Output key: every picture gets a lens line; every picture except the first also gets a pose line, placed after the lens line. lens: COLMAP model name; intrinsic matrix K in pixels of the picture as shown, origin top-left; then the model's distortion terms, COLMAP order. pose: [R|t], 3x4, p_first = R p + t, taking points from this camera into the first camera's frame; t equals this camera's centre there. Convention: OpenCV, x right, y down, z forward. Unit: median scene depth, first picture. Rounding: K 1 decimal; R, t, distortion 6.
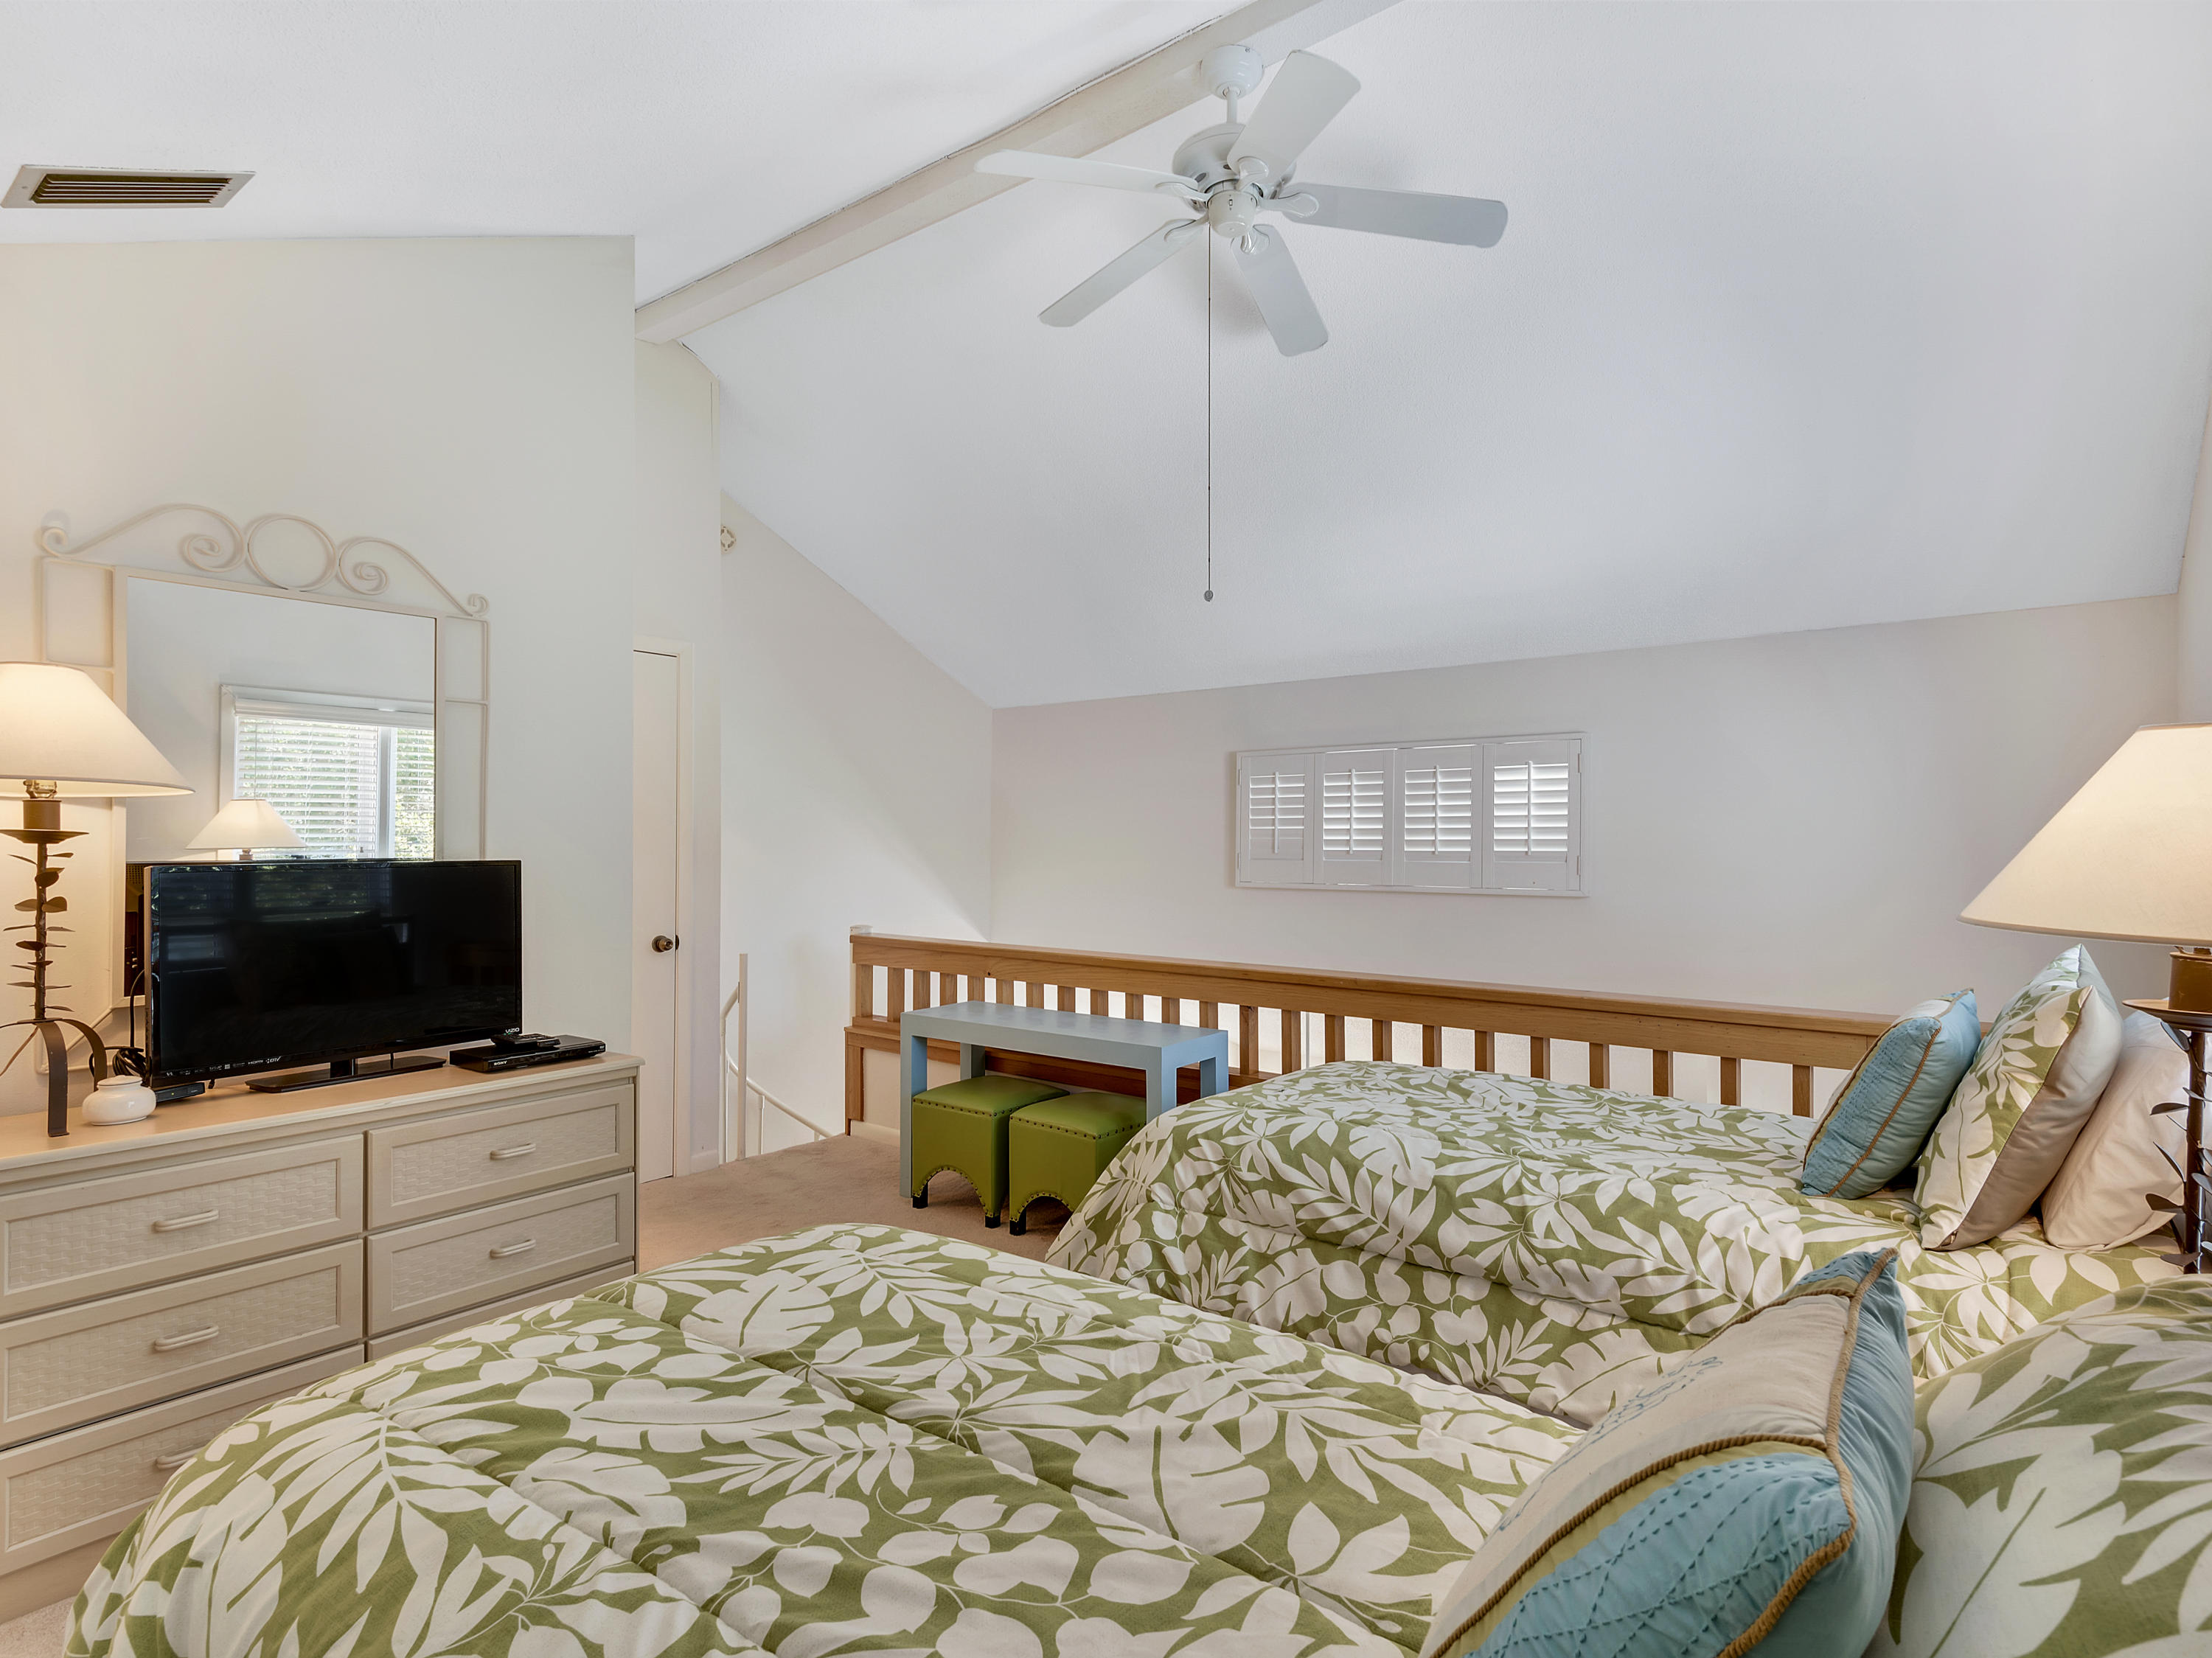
lens RADIAL K [[1138.4, 0, 1072.2], [0, 1138.4, 833.1], [0, 0, 1]] dist [0.034494, -0.018893]
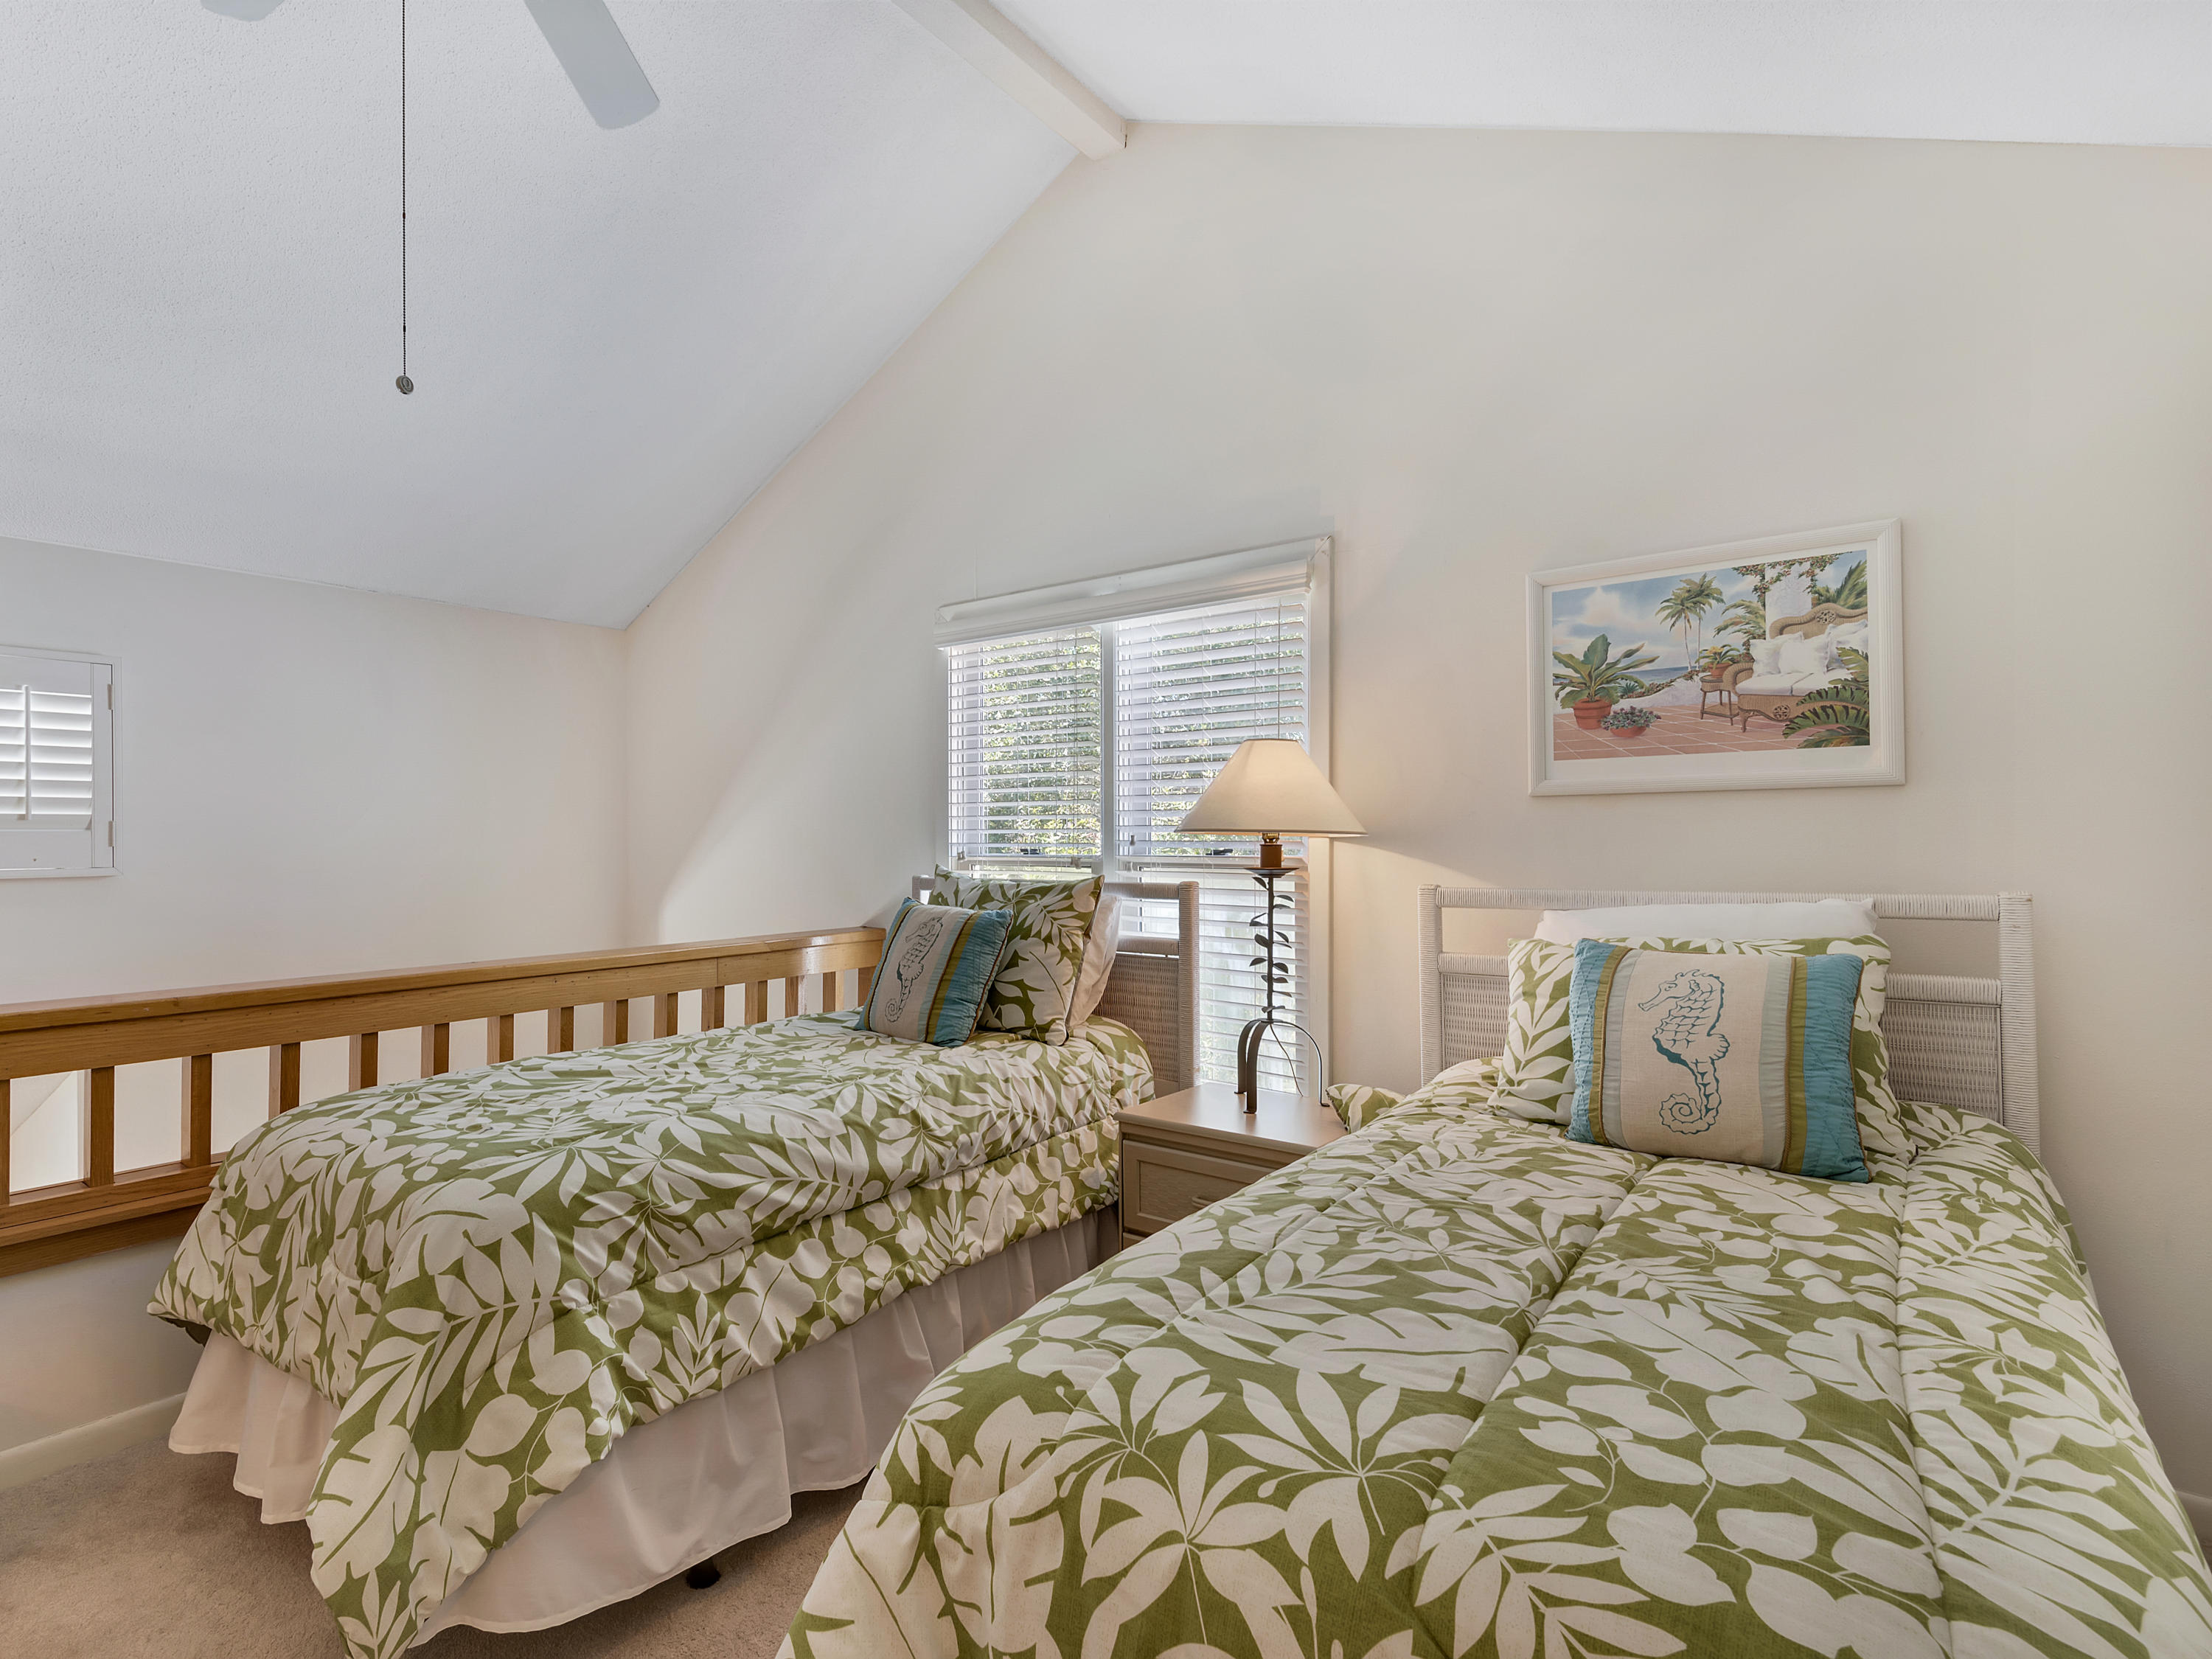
lens RADIAL K [[1138.5, 0, 1072.2], [0, 1138.5, 833.6], [0, 0, 1]] dist [0.034494, -0.018893]
pose [[-0.015567, -0.006929, 0.999855, -0.704139], [-0.002996, 0.999972, 0.006883, 0.046837], [-0.999874, -0.002888, -0.015587, 0.846581]]
